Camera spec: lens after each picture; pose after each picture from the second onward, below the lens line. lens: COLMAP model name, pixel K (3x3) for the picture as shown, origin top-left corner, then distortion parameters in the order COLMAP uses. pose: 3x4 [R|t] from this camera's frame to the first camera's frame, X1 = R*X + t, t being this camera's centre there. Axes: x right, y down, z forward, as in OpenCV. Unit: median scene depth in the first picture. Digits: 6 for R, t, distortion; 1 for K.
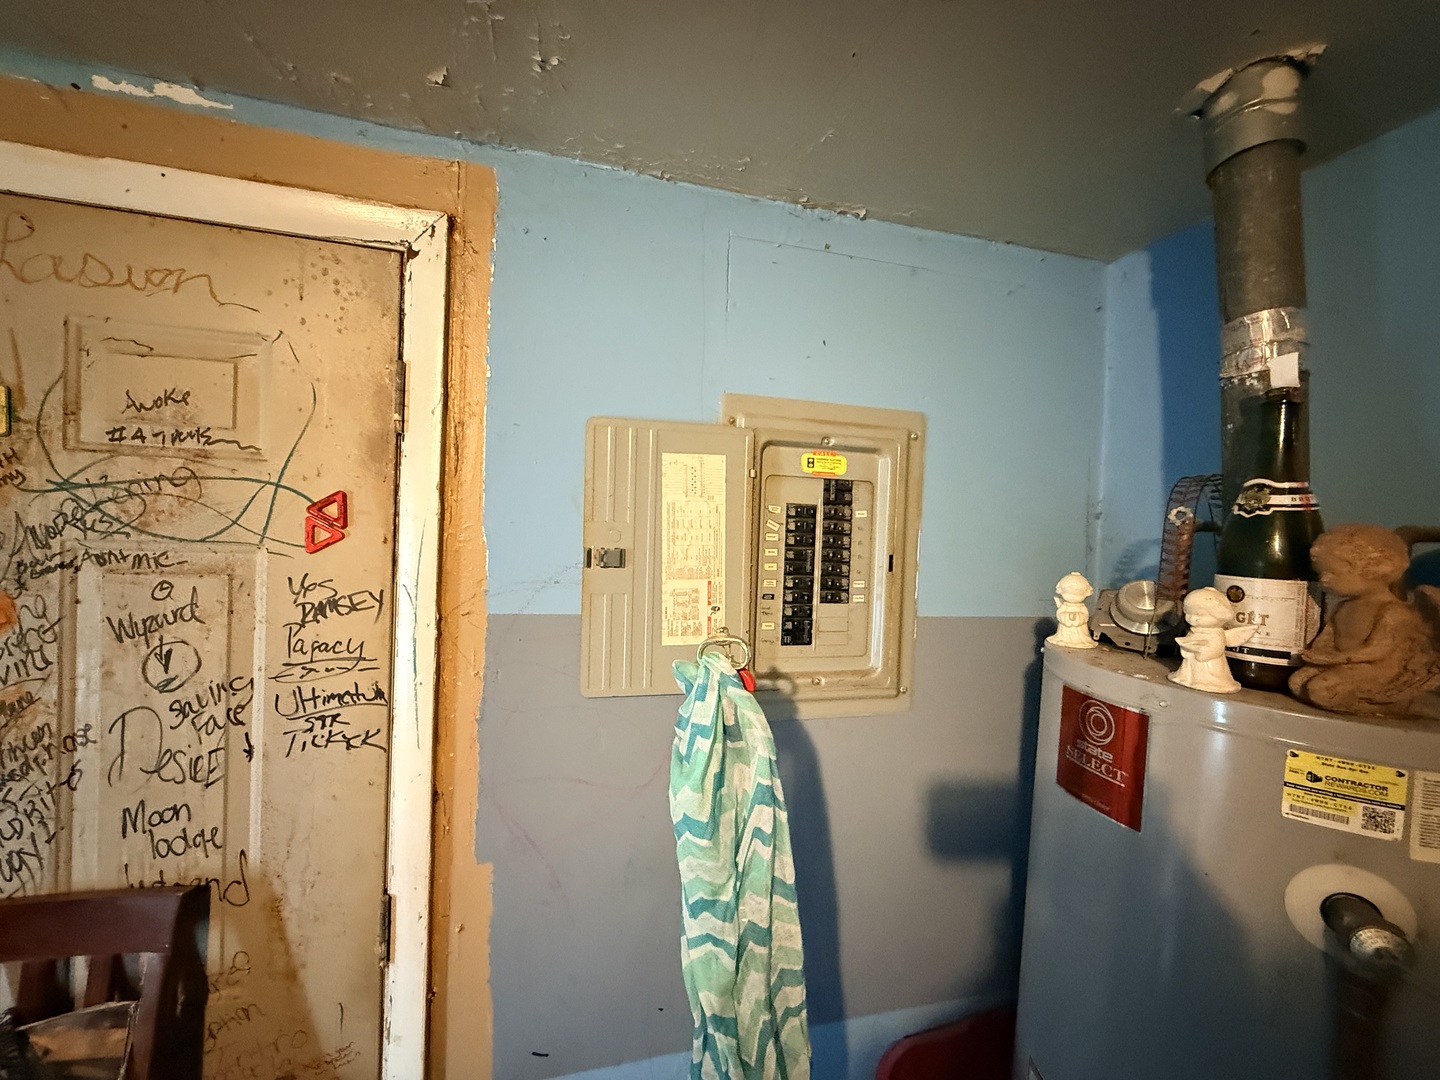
lens RADIAL K [[574.2, 0, 728.8], [0, 574.2, 537.7], [0, 0, 1]] dist [-0.000967, 0.000544]
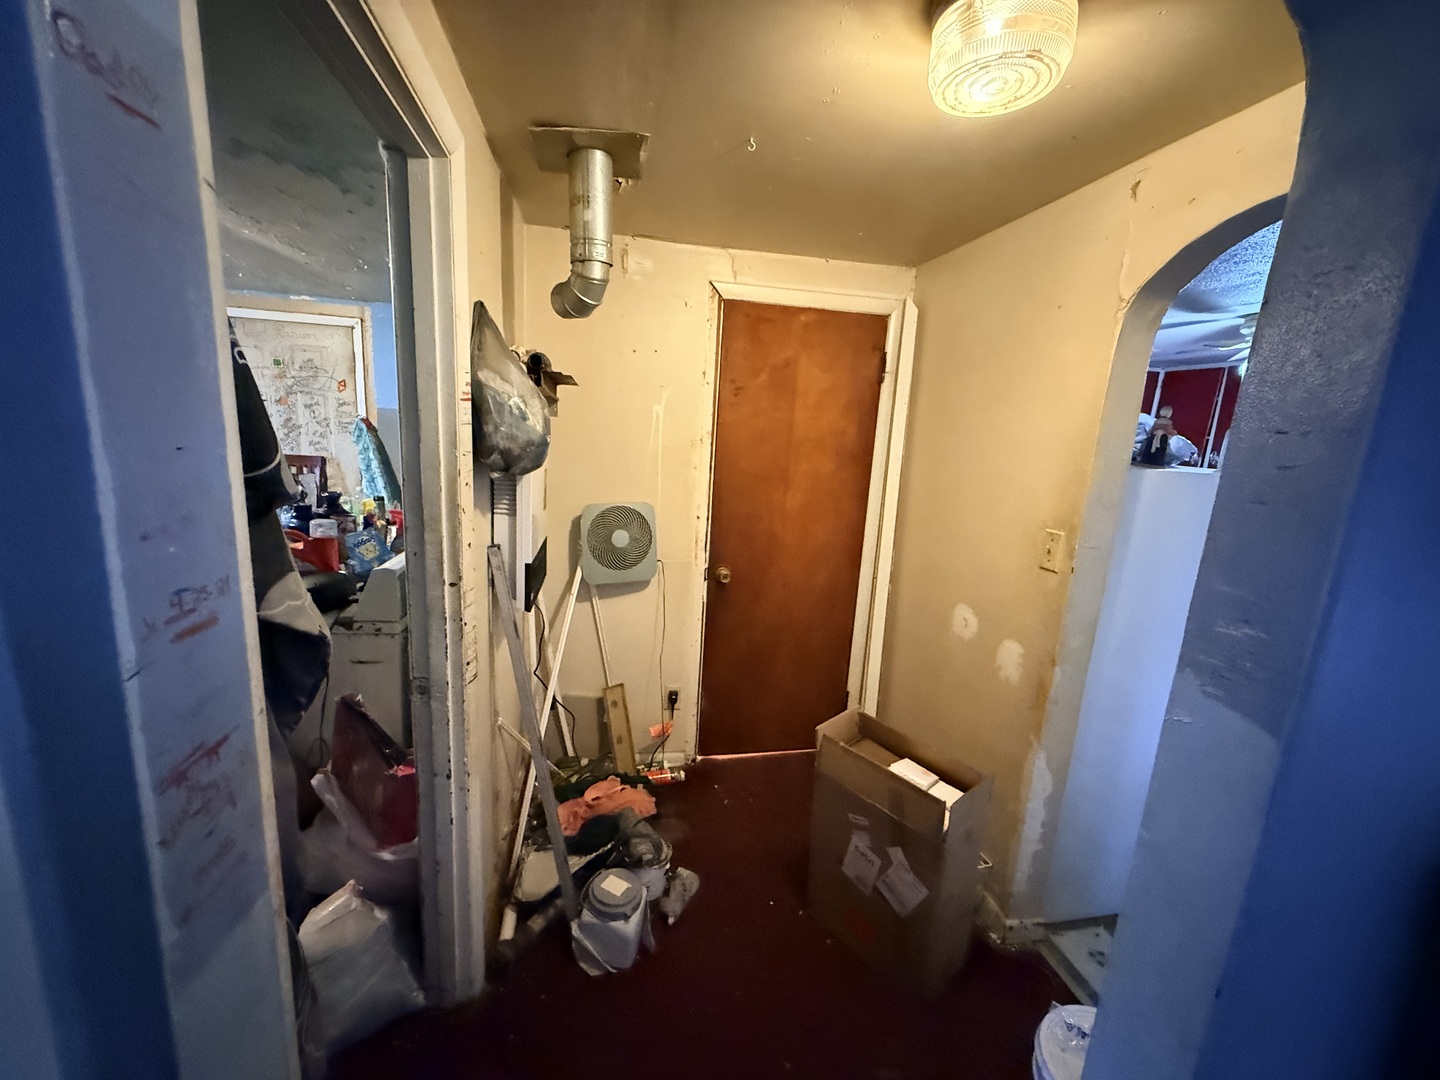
lens RADIAL K [[574.2, 0, 716.1], [0, 574.2, 539.7], [0, 0, 1]] dist [-0.000967, 0.000544]
pose [[0.998607, 0.029209, -0.043939, 2.794144], [-0.021055, 0.984209, 0.175756, 0.342929], [0.048379, -0.174586, 0.983453, -3.964375]]
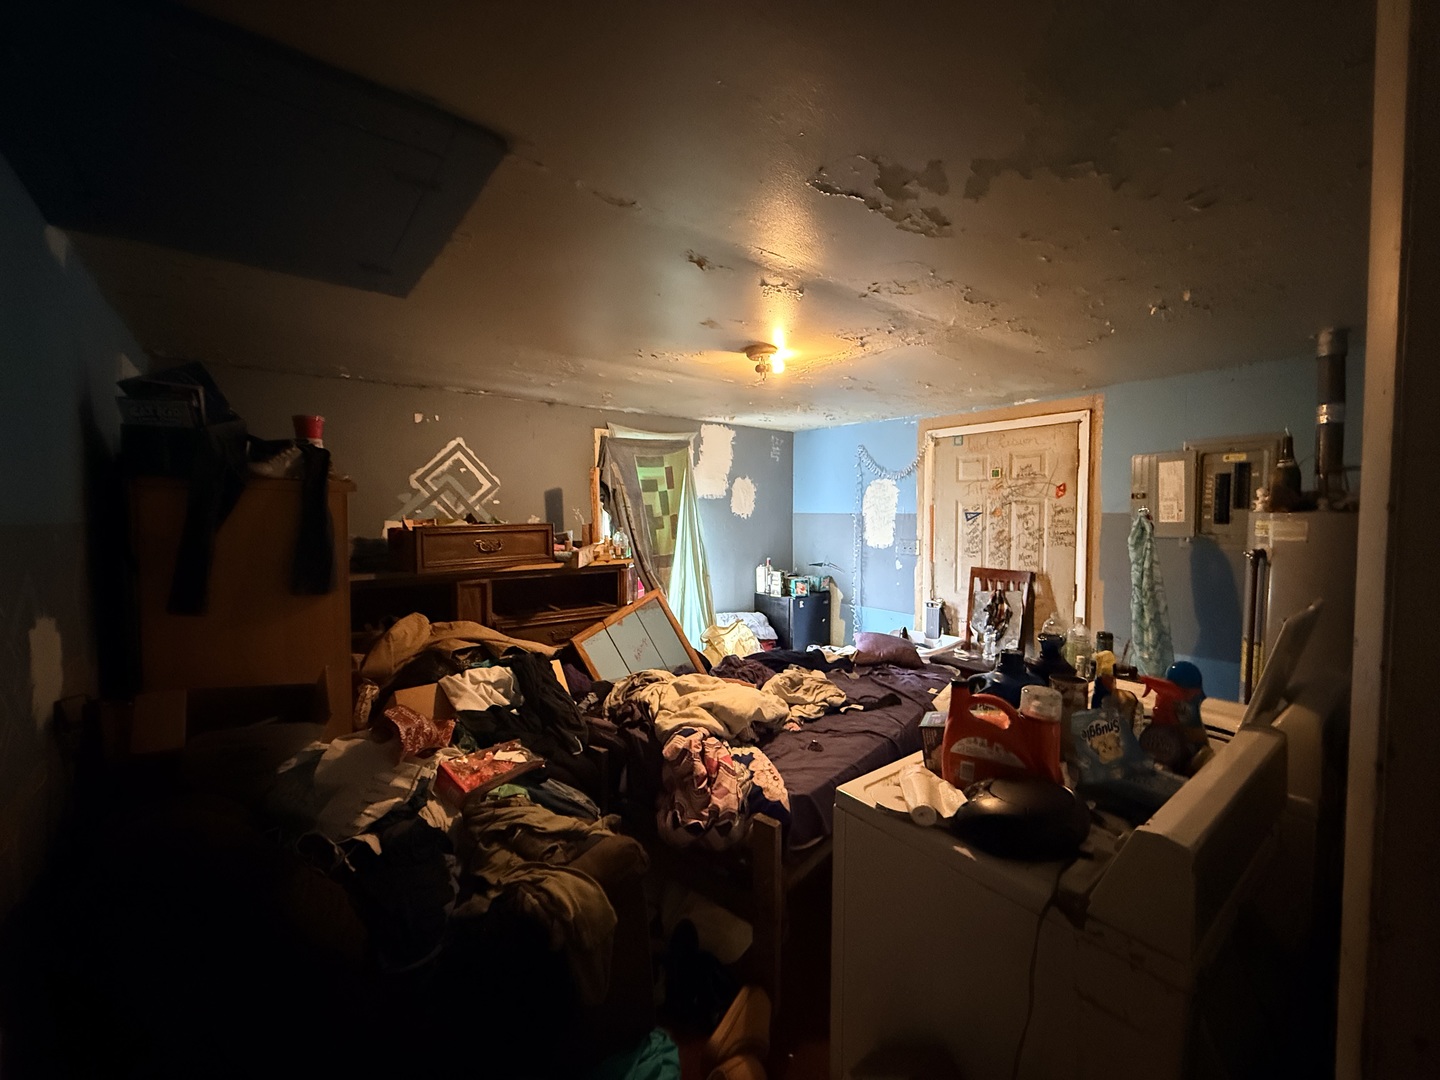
lens RADIAL K [[574.2, 0, 719.6], [0, 574.2, 542.0], [0, 0, 1]] dist [-0.000967, 0.000544]
pose [[0.425911, 0.000196, -0.904765, 2.070049], [0.007133, 0.999968, 0.003575, 0.319501], [0.904737, -0.007977, 0.425896, -3.097132]]
